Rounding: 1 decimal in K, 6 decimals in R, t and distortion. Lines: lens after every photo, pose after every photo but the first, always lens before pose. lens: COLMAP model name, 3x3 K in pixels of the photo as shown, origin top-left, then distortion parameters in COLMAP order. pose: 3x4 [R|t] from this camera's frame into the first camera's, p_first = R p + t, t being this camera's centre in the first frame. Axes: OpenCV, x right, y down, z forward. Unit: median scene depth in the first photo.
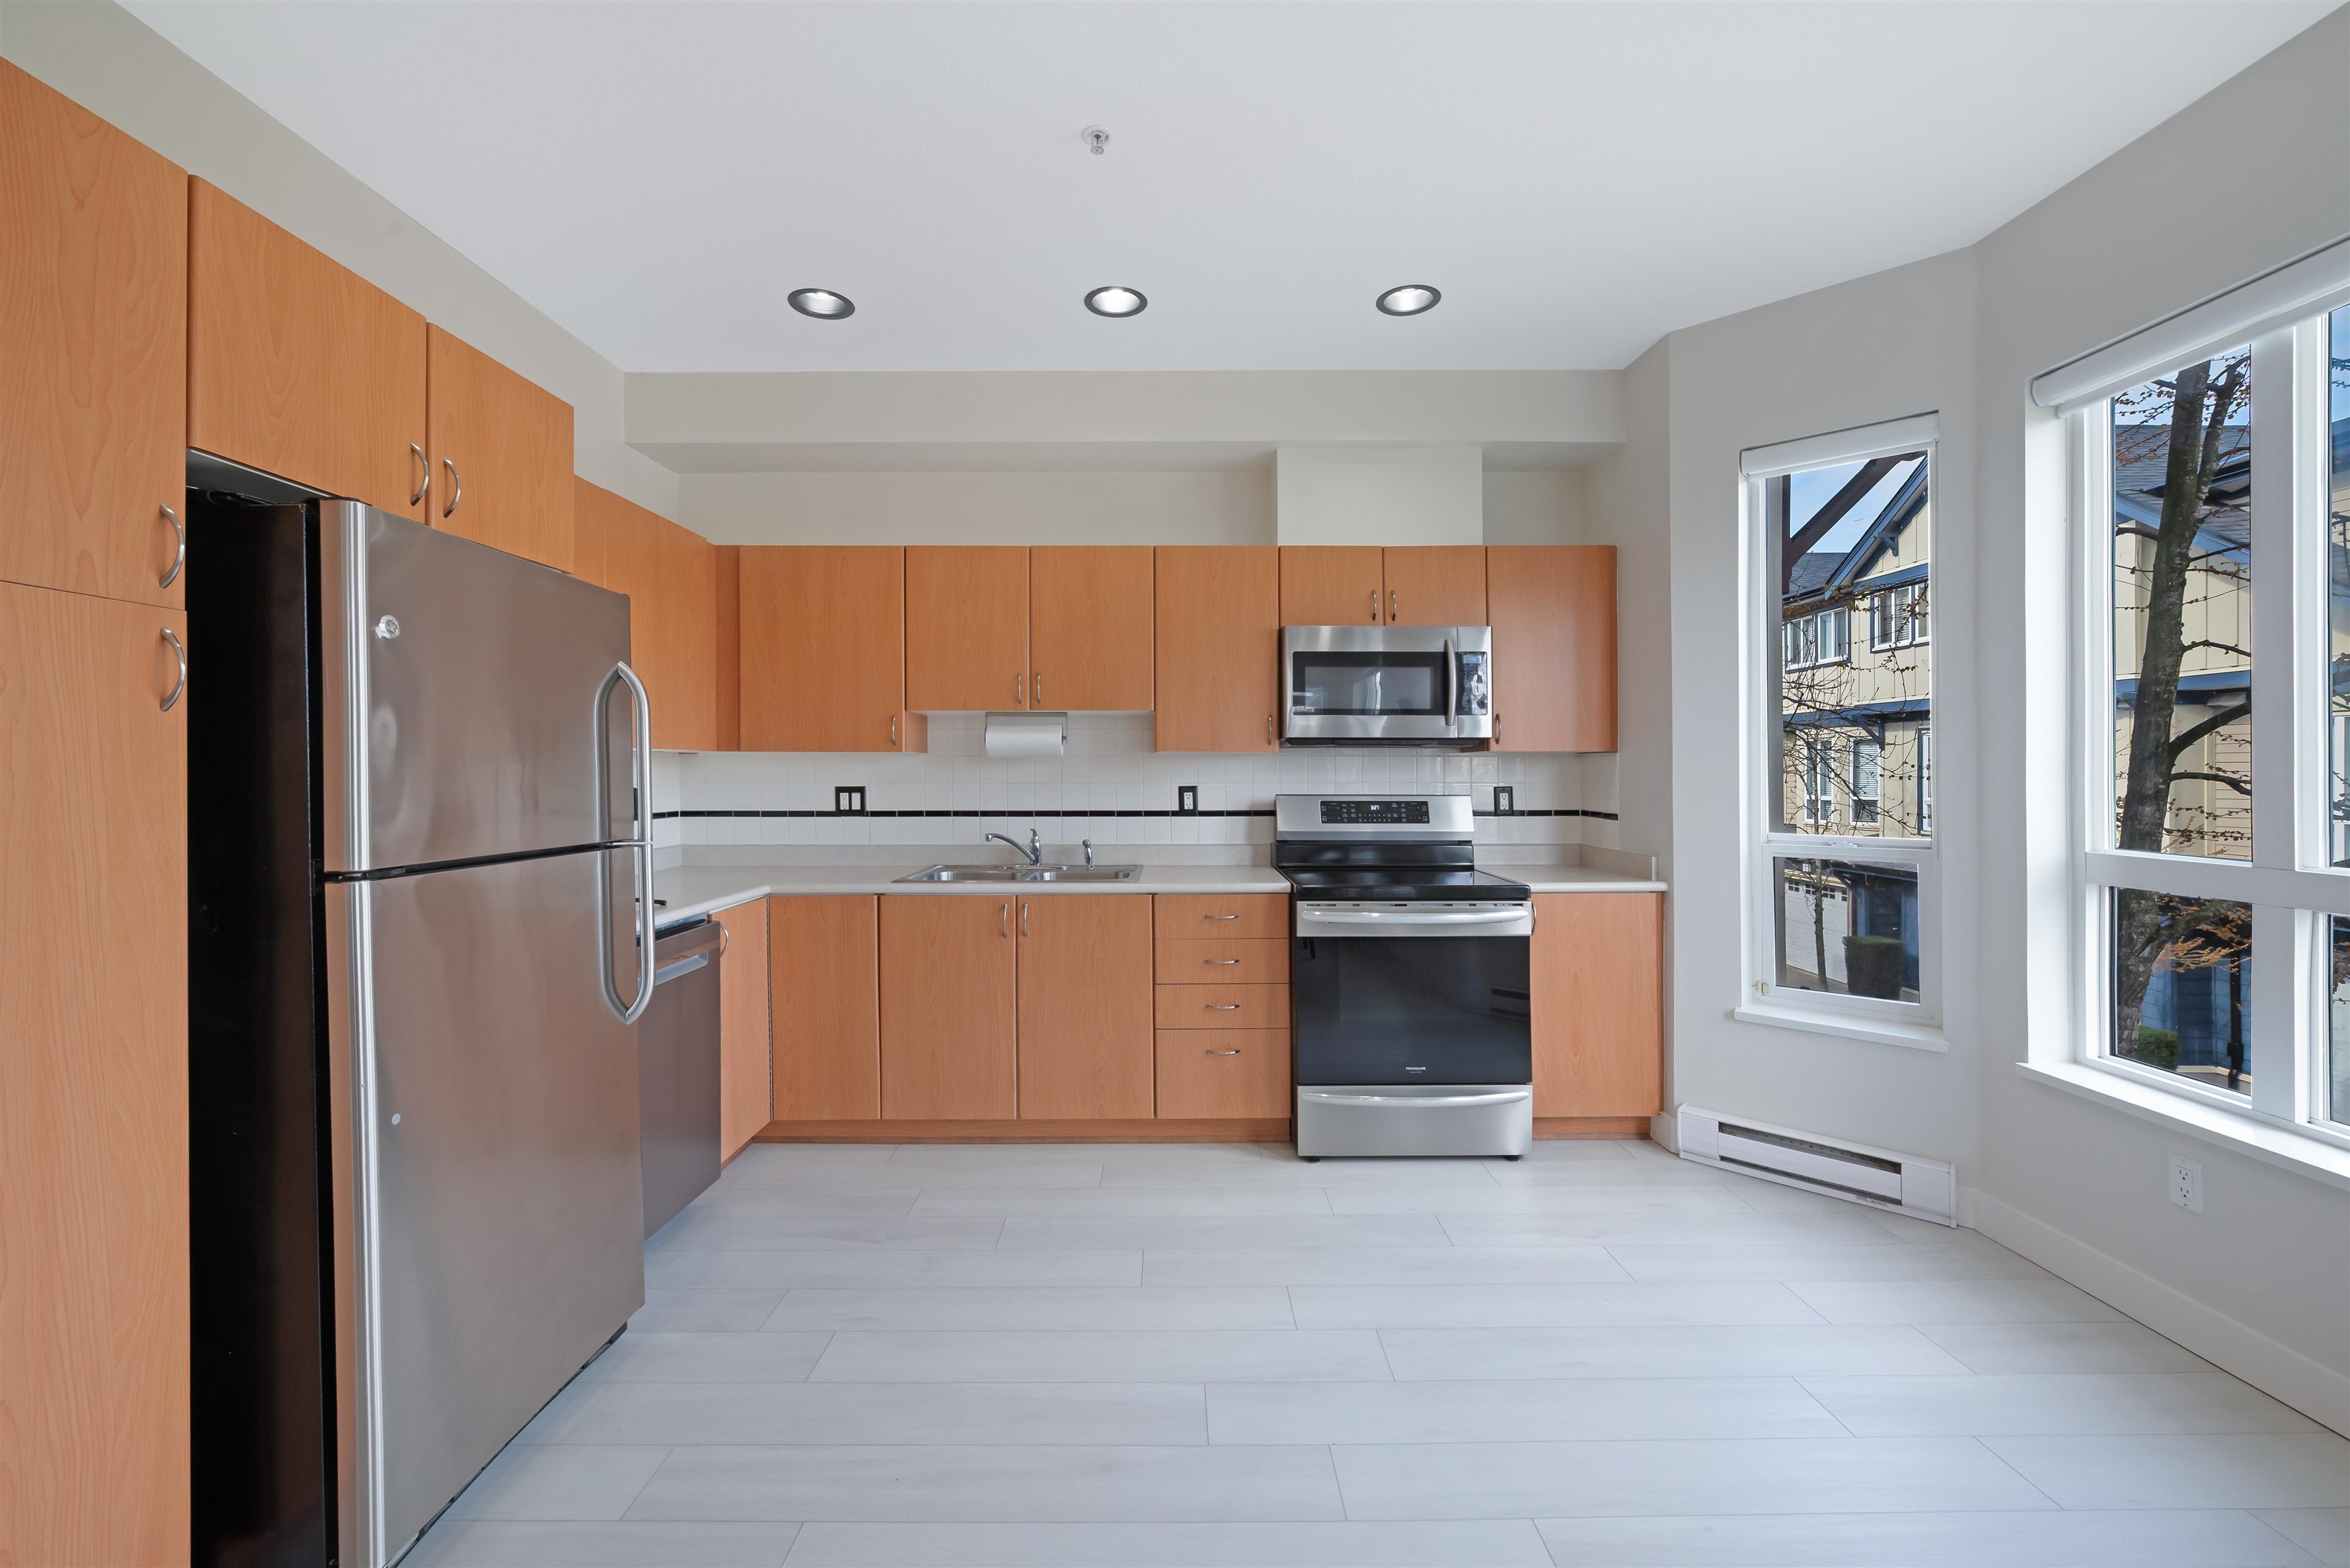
lens RADIAL K [[940.3, 0, 1190.8], [0, 940.3, 788.3], [0, 0, 1]] dist [-0.000239, -0.000180]
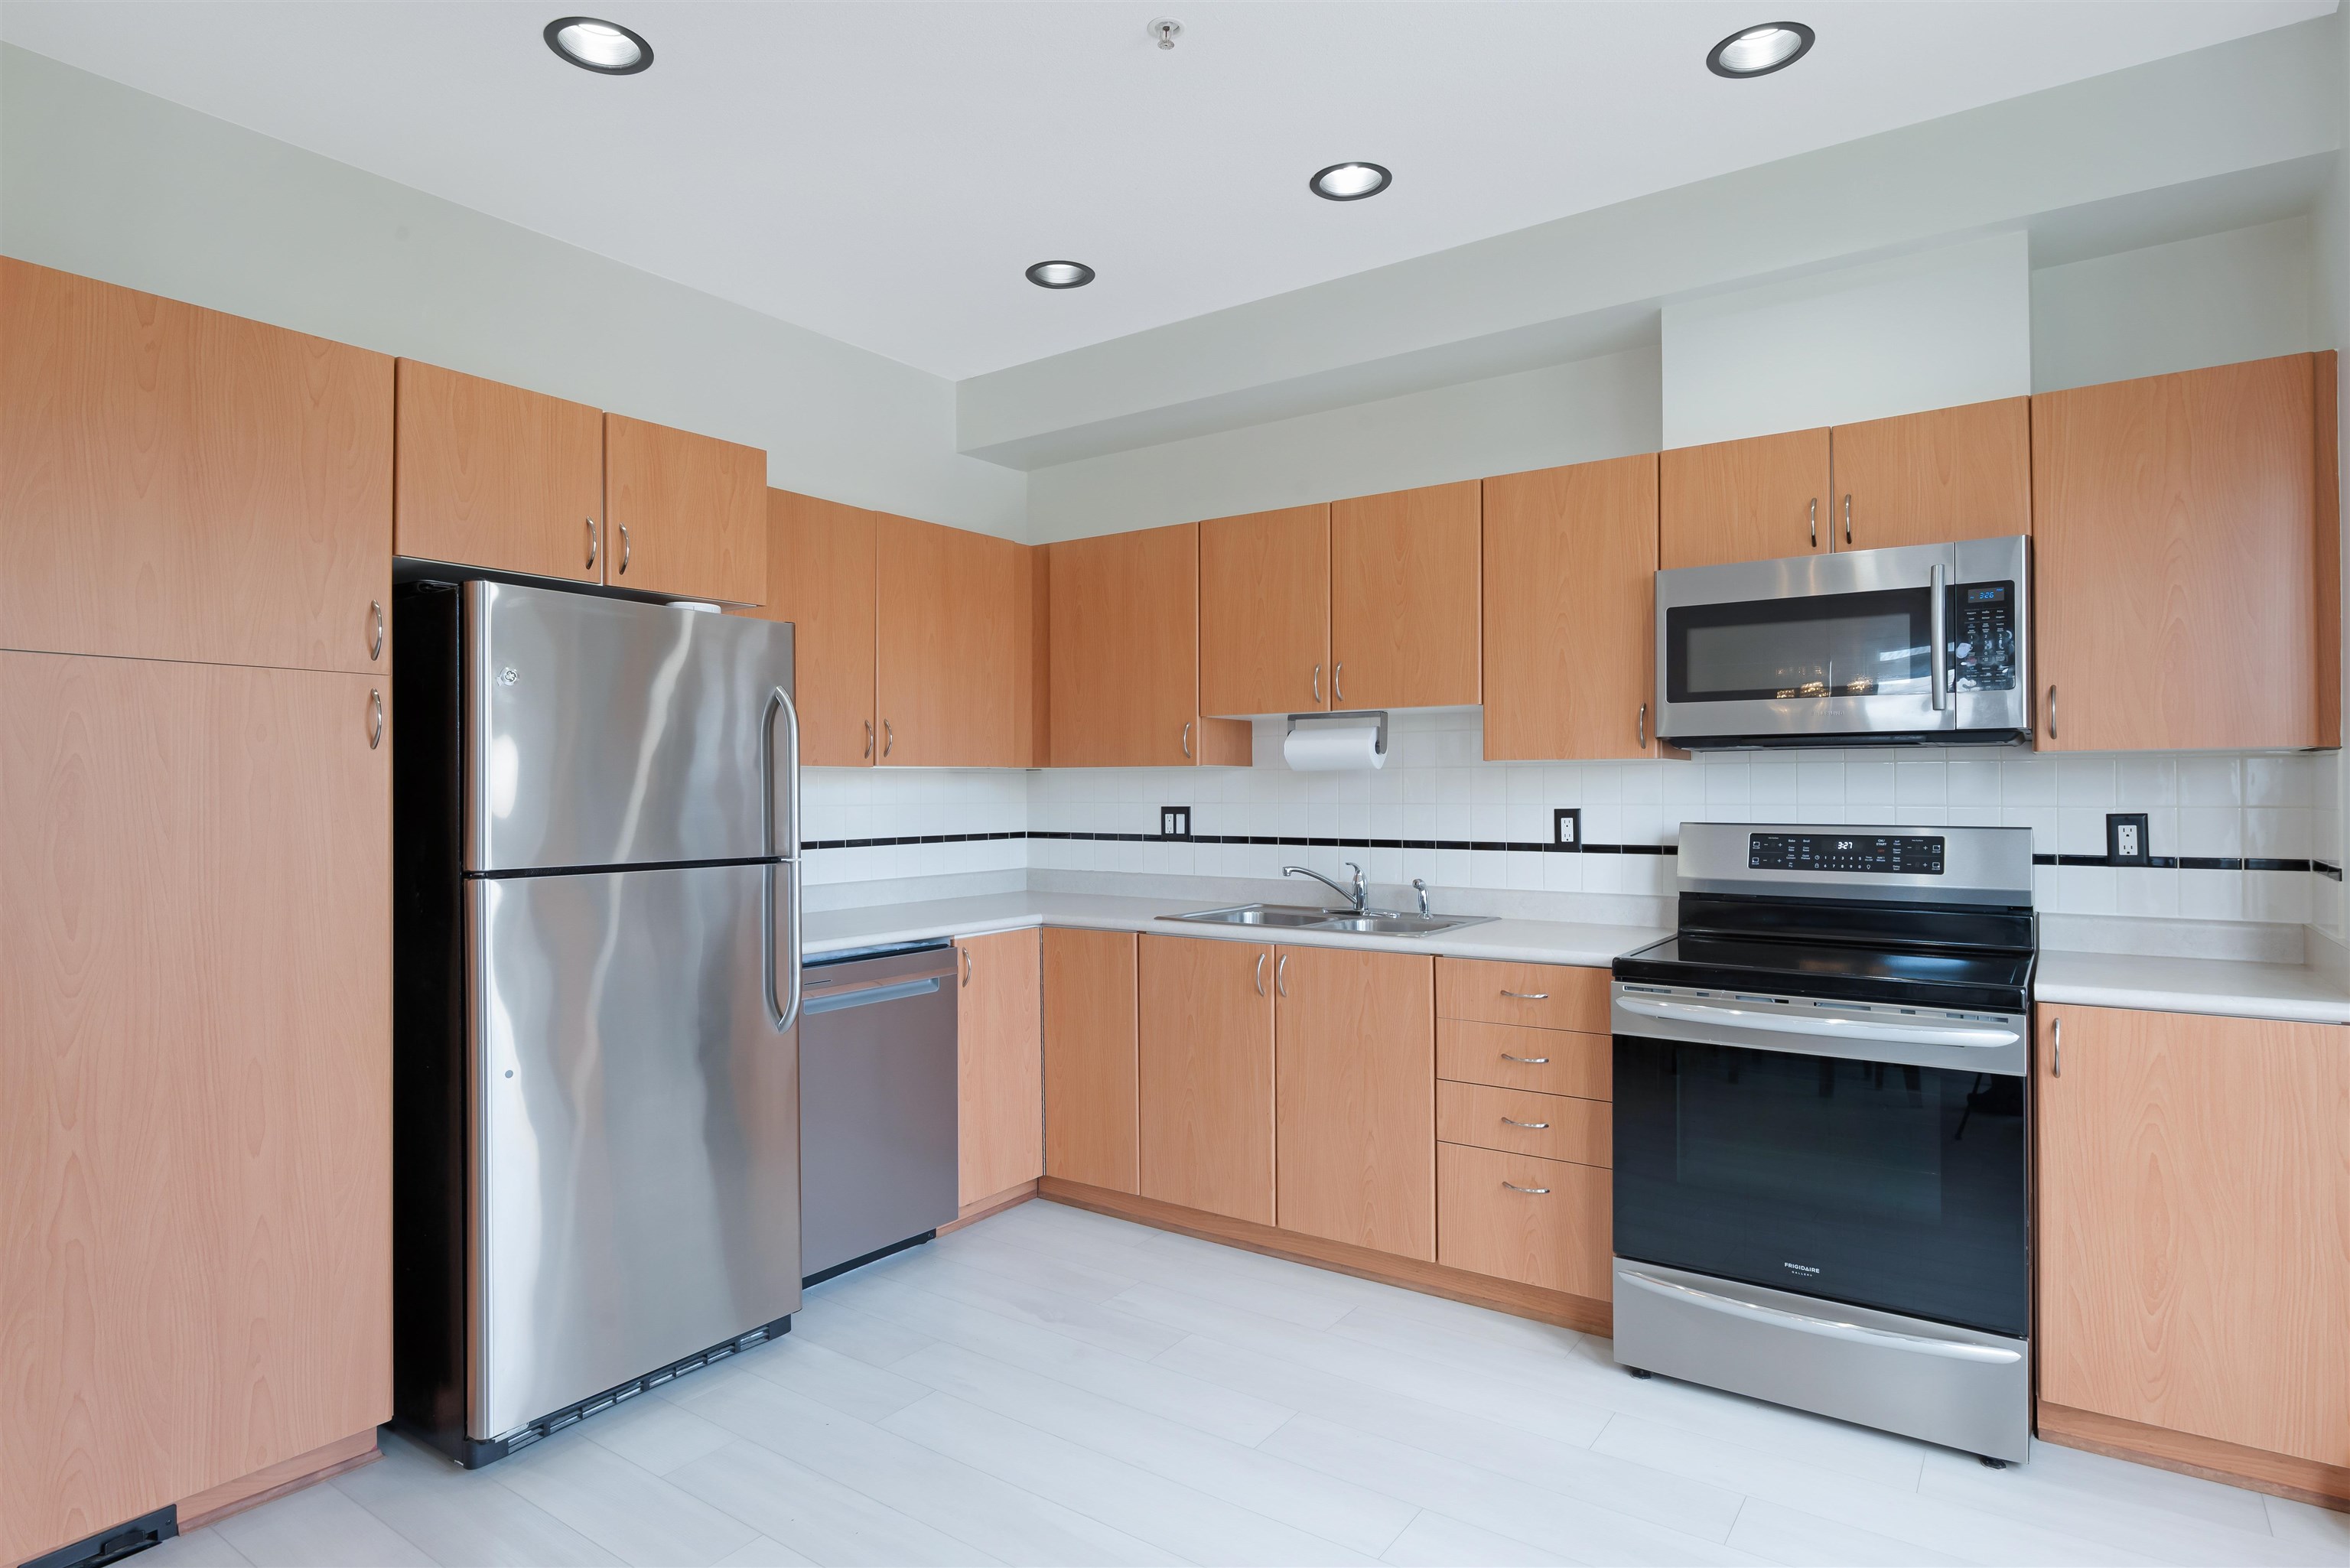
lens RADIAL K [[1294.6, 0, 1175.0], [0, 1294.6, 784.0], [0, 0, 1]] dist [0.002148, -0.000224]
pose [[0.809854, -0.004331, -0.586616, 0.355520], [-0.007656, 0.999810, -0.017950, -0.001440], [0.586582, 0.019028, 0.809666, 0.053389]]
